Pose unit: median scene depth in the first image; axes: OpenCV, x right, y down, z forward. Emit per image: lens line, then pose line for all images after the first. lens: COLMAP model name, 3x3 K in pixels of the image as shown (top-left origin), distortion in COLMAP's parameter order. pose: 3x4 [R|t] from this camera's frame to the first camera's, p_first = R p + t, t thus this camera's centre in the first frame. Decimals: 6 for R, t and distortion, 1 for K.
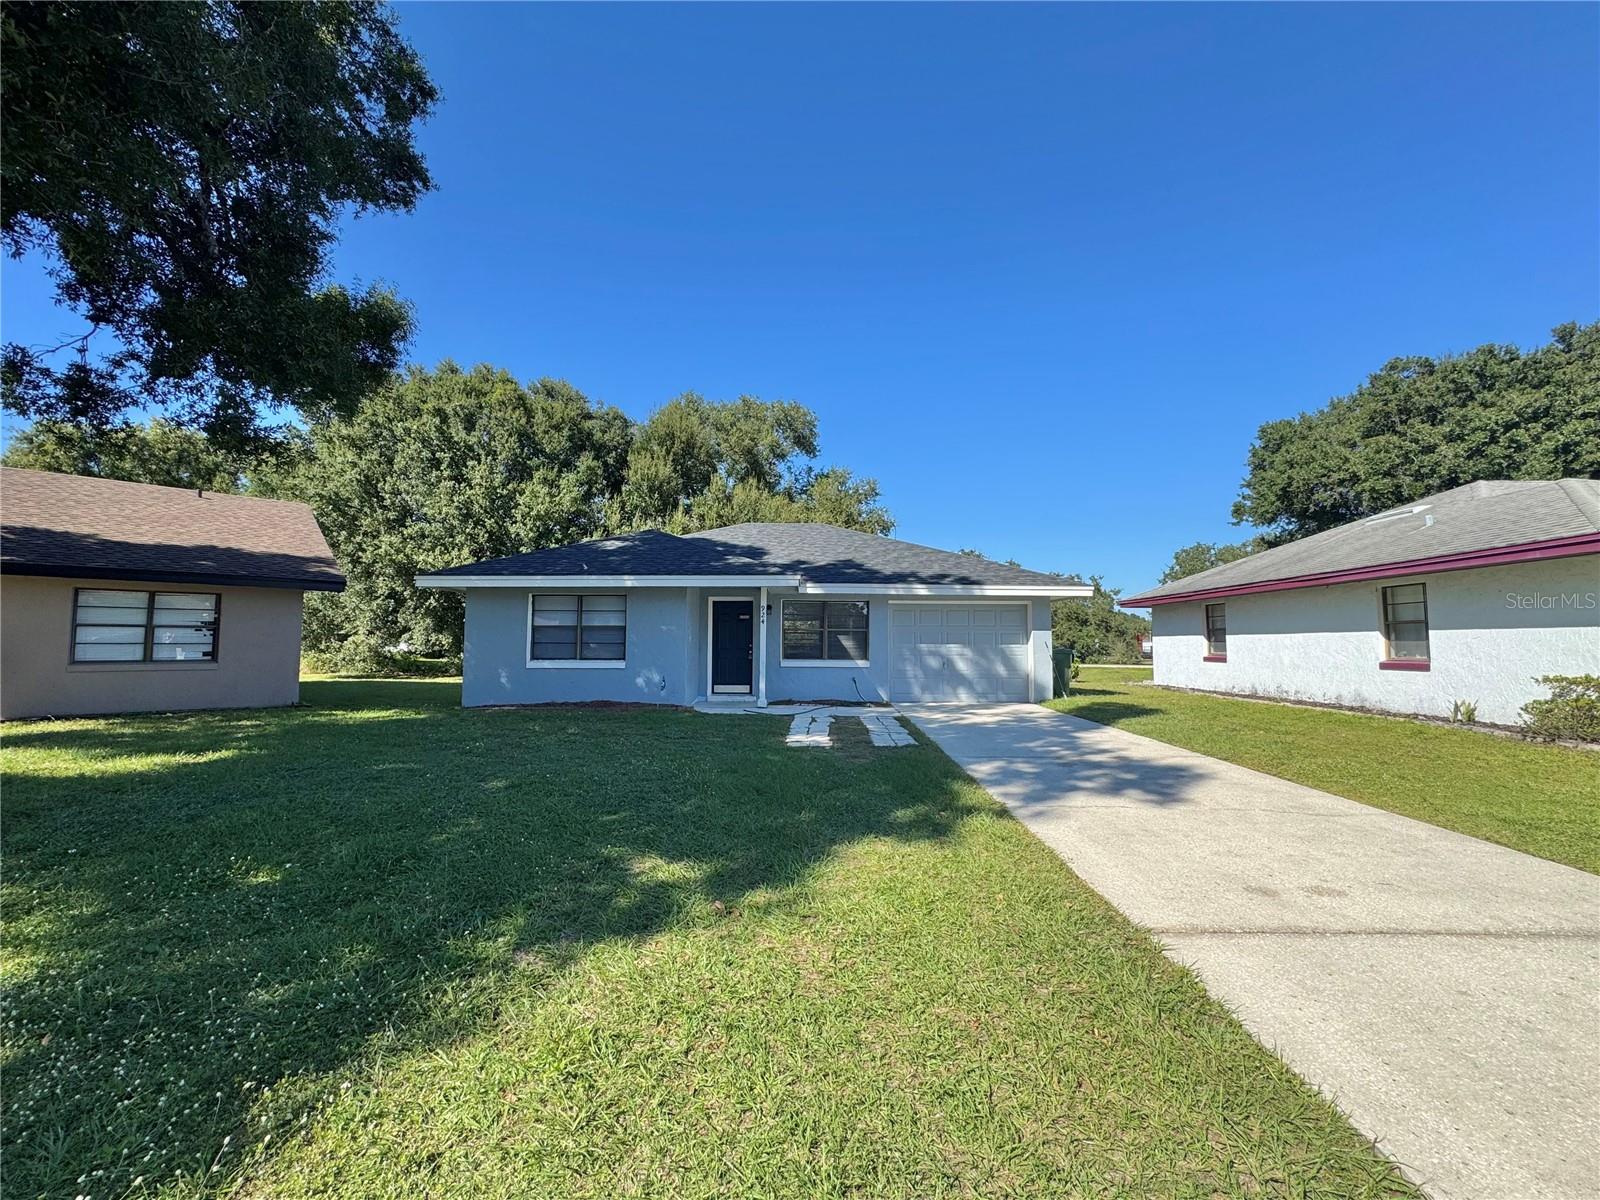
lens RADIAL K [[656.0, 0, 803.0], [0, 656.0, 600.2], [0, 0, 1]] dist [-0.001793, -0.000129]
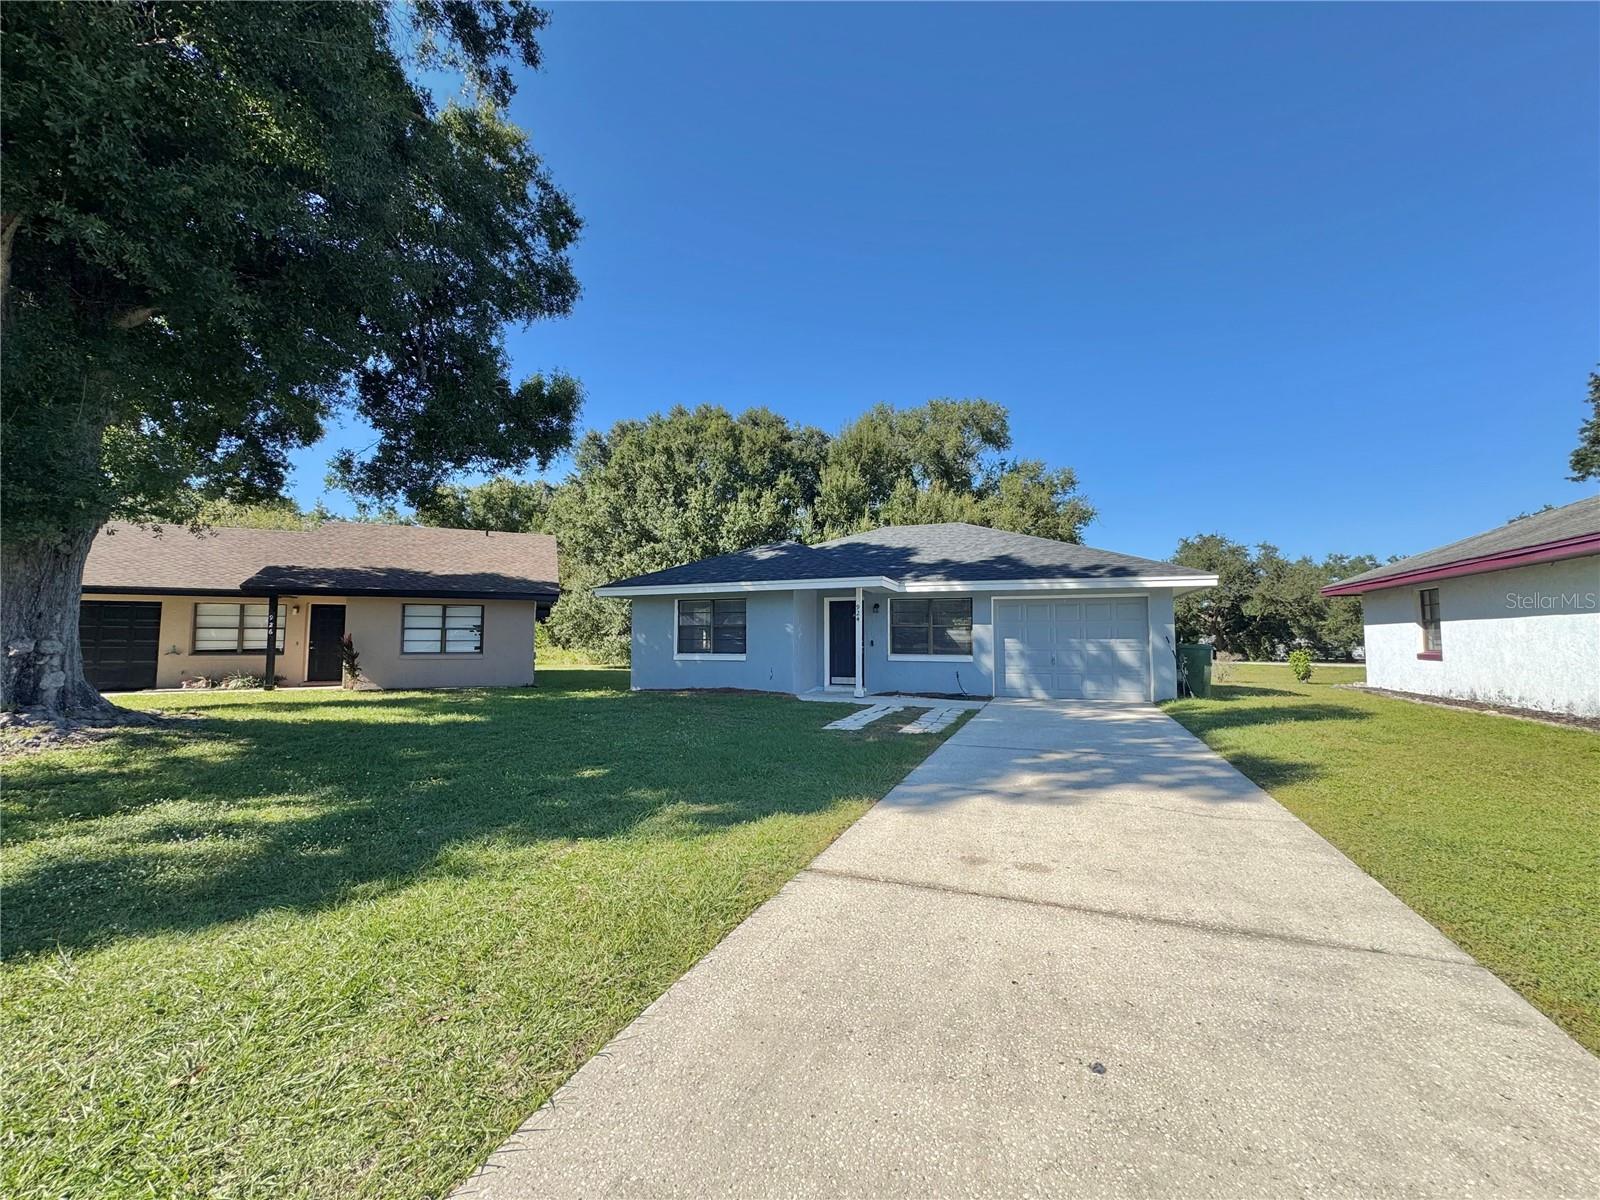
lens RADIAL K [[636.4, 0, 802.2], [0, 636.4, 600.4], [0, 0, 1]] dist [-0.002636, 0.000287]
pose [[0.932657, -0.025505, -0.359861, 0.122084], [0.026441, 0.999648, -0.002322, 0.000515], [0.359793, -0.007350, 0.933003, -0.013970]]
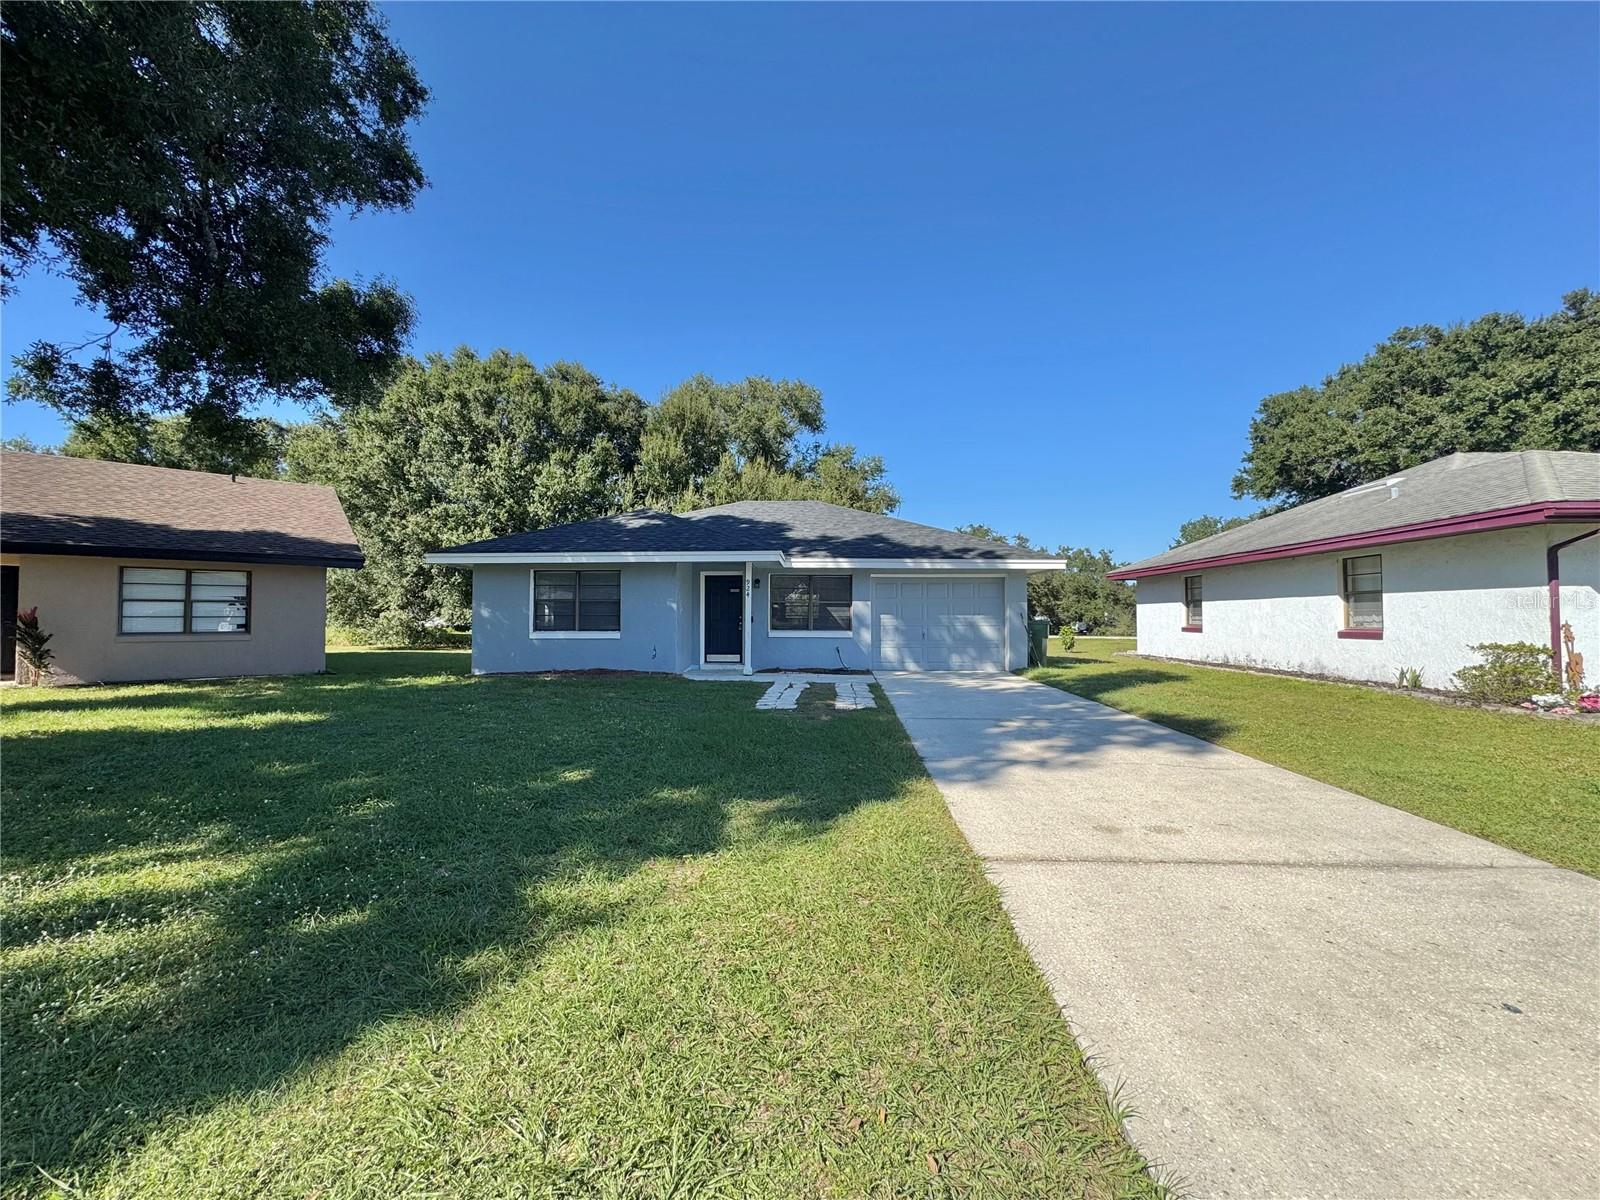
lens RADIAL K [[636.4, 0, 802.2], [0, 636.4, 600.4], [0, 0, 1]] dist [-0.002636, 0.000287]
pose [[0.999432, -0.003799, -0.033496, 0.031706], [0.005122, 0.999207, 0.039480, 0.000934], [0.033320, -0.039629, 0.998659, -0.013297]]
